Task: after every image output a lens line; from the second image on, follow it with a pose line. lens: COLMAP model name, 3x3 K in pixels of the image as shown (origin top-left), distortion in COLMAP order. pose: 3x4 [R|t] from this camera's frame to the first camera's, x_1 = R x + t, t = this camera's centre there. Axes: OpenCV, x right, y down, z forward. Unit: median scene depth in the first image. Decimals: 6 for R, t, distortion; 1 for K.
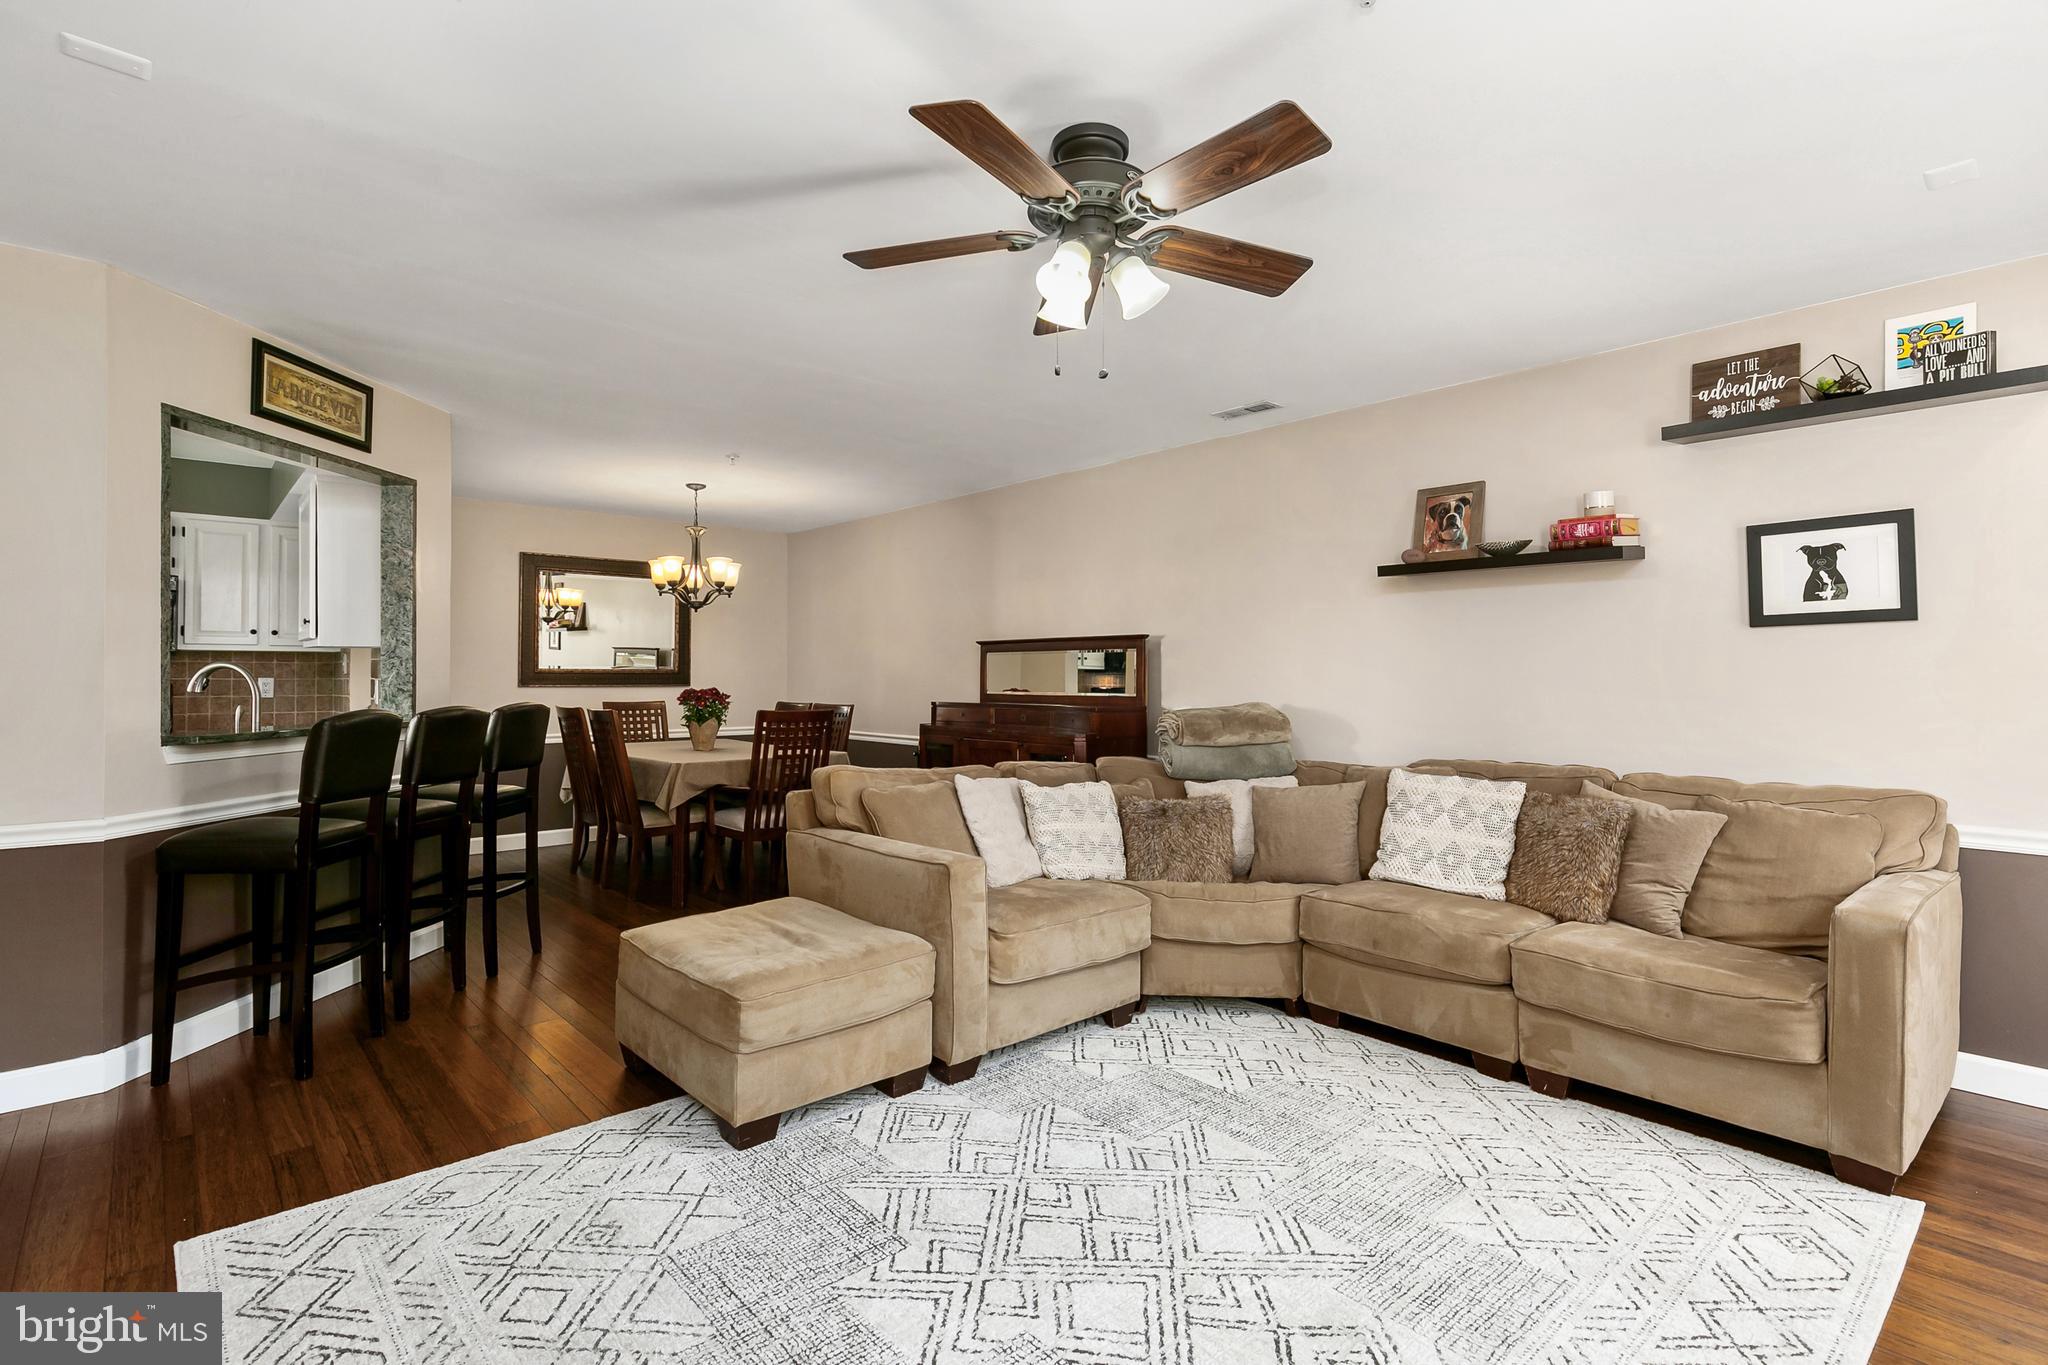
lens RADIAL K [[968.1, 0, 1029.9], [0, 968.1, 663.5], [0, 0, 1]] dist [0.000503, -0.000529]
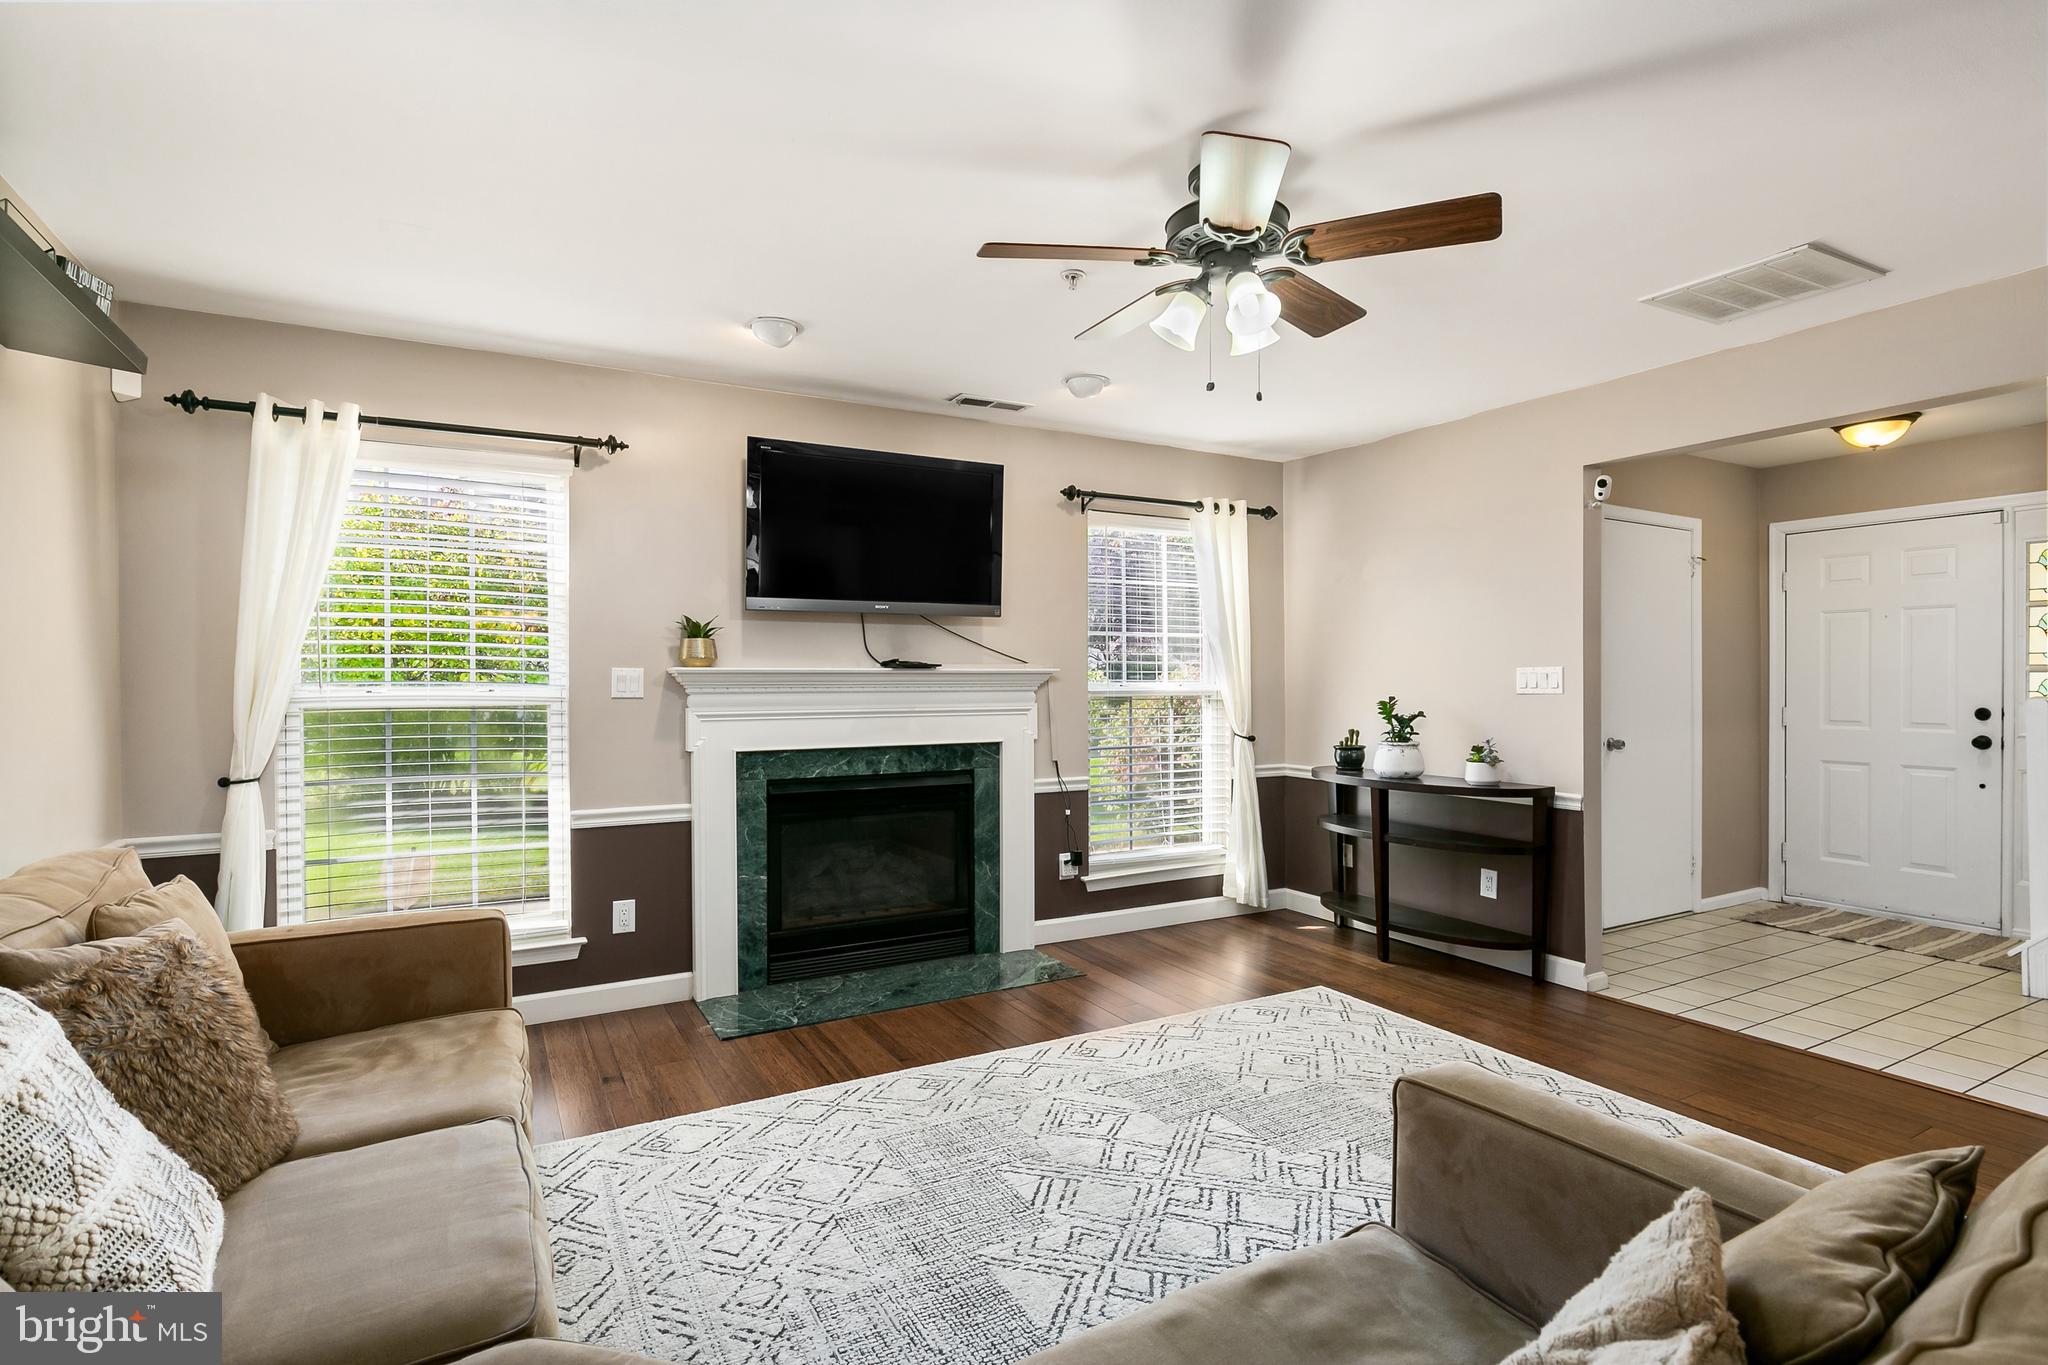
lens RADIAL K [[1019.4, 0, 1024.9], [0, 1019.4, 686.8], [0, 0, 1]] dist [-0.000325, -0.002293]
pose [[-0.975048, 0.001209, 0.221990, 0.019723], [0.000489, 0.999994, -0.003295, 0.004603], [-0.221992, -0.003105, -0.975043, 1.288088]]
